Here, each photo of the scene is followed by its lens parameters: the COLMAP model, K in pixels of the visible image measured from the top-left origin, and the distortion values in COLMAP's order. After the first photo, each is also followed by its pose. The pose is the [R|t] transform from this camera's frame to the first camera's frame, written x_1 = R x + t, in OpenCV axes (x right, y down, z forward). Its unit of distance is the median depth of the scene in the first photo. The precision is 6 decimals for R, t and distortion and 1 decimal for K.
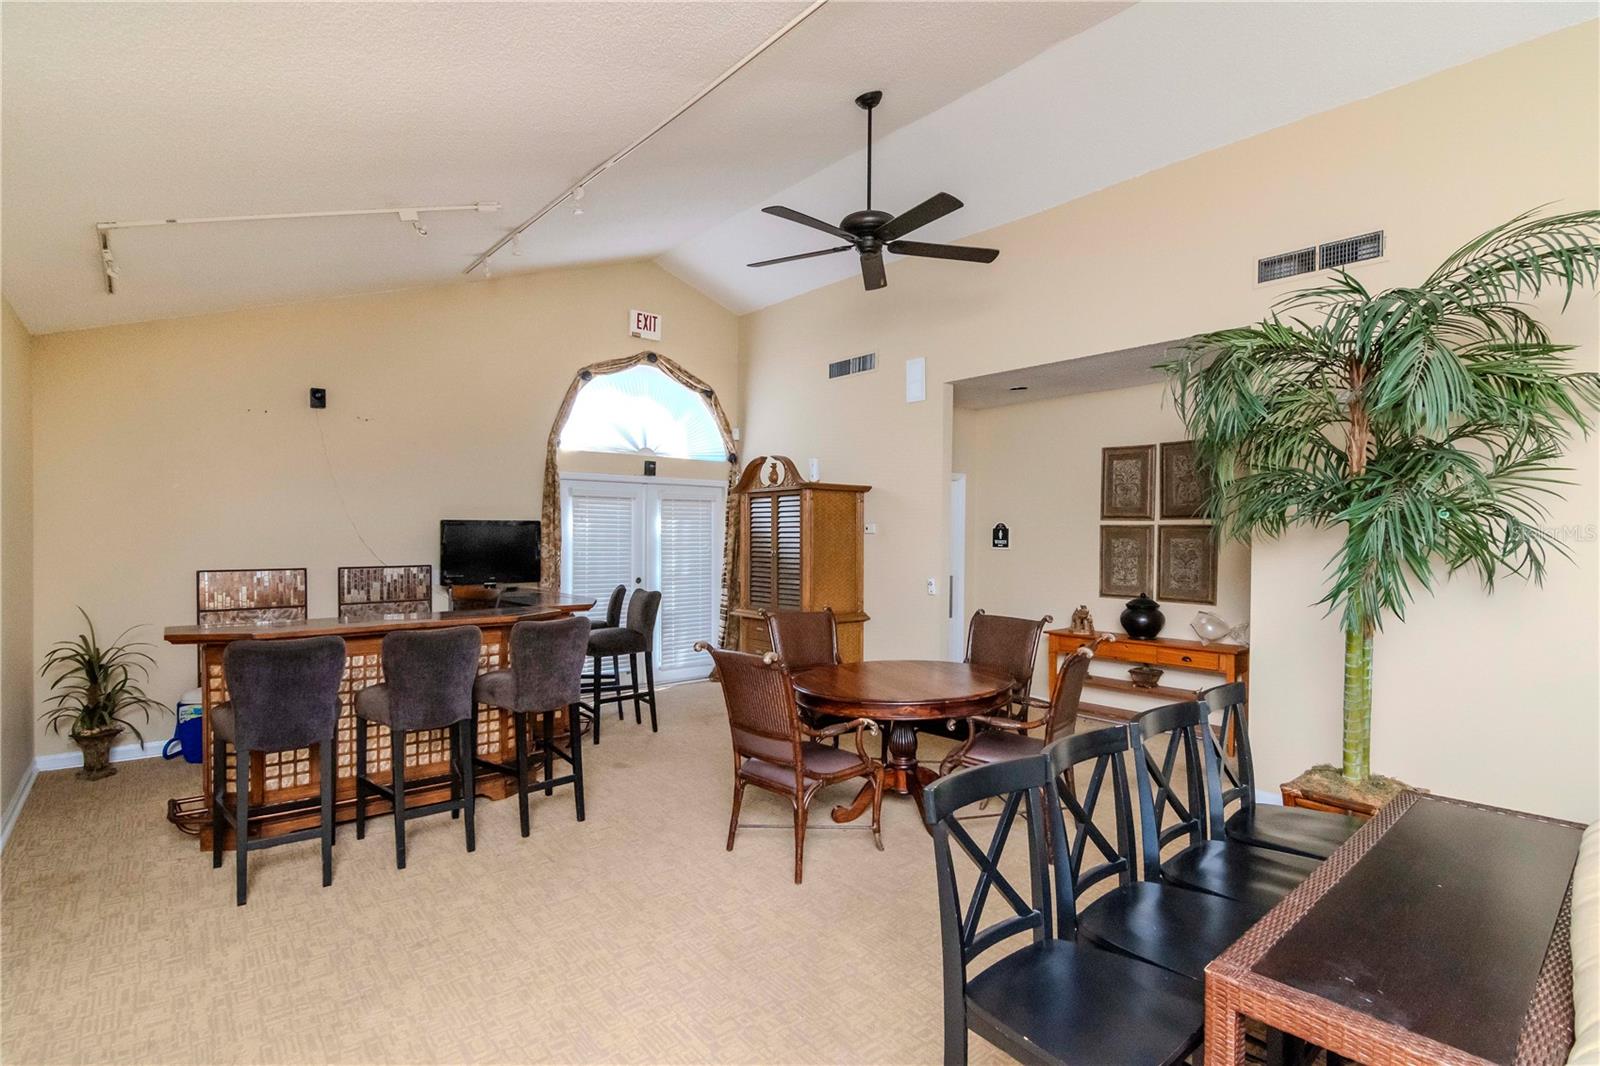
lens RADIAL K [[780.6, 0, 801.5], [0, 780.6, 542.1], [0, 0, 1]] dist [-0.005225, -0.001273]
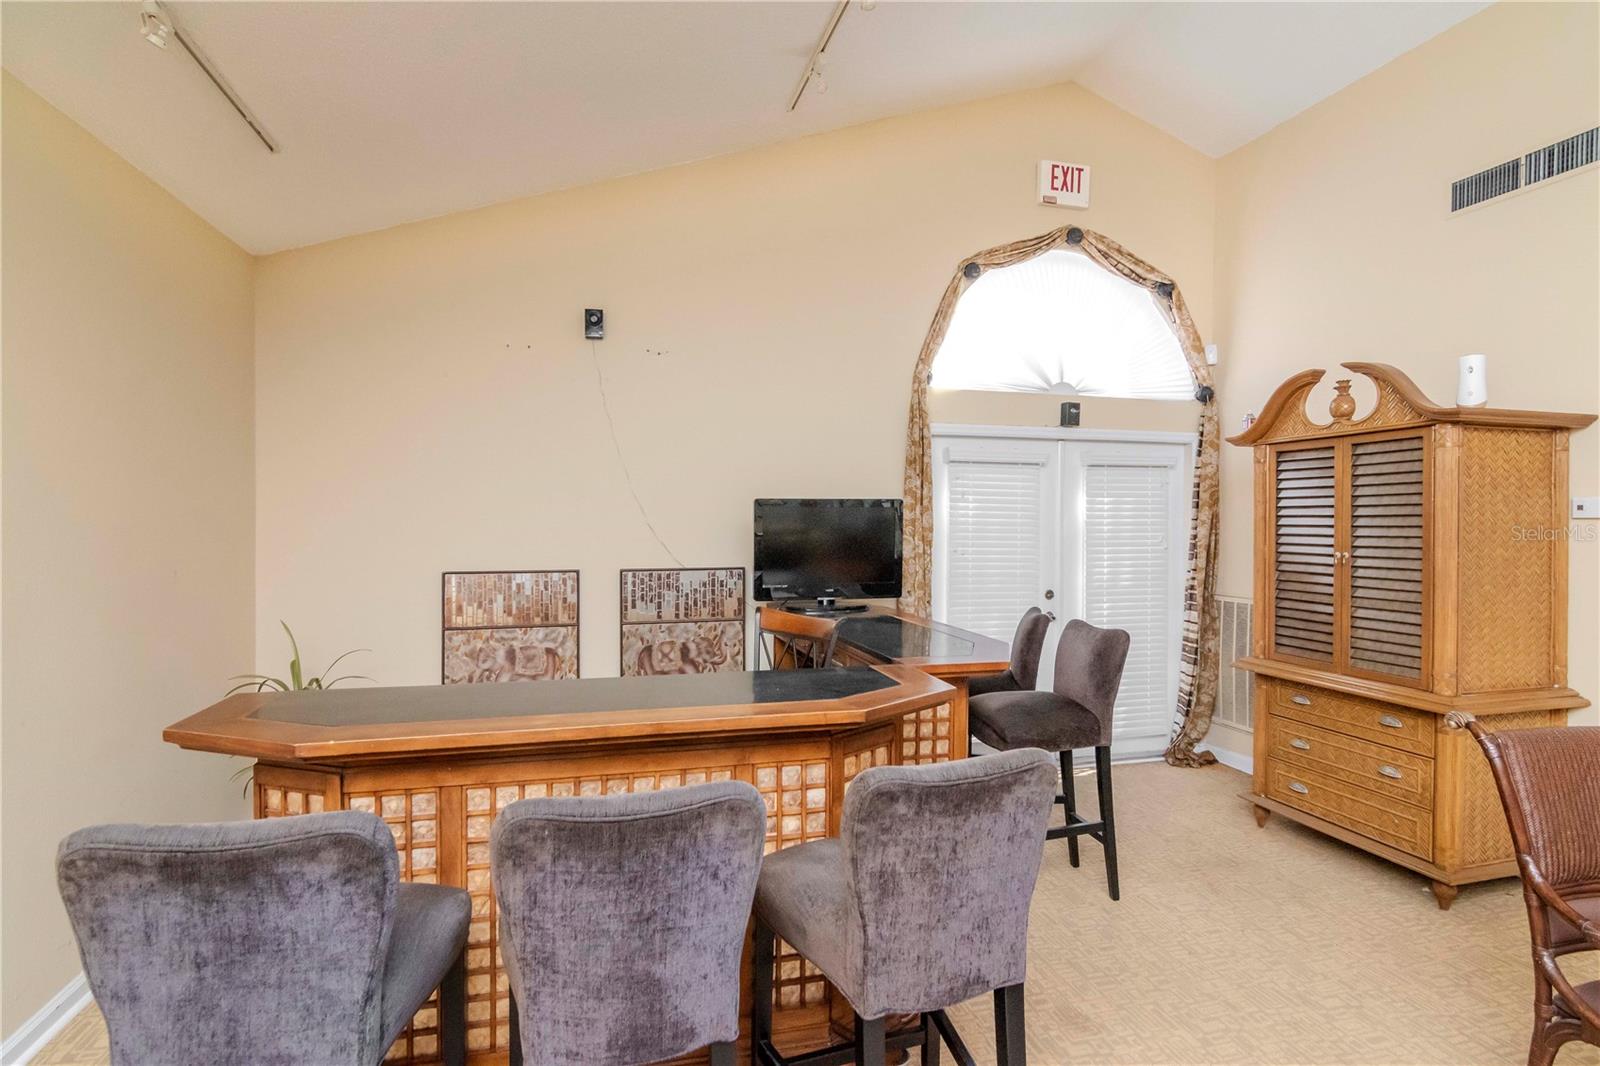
lens RADIAL K [[780.6, 0, 801.5], [0, 780.6, 542.1], [0, 0, 1]] dist [-0.005225, -0.001273]
pose [[0.906335, 0.009888, -0.422444, -0.138732], [-0.003687, 0.999873, 0.015493, -0.002309], [0.422544, -0.012484, 0.906257, 0.385084]]
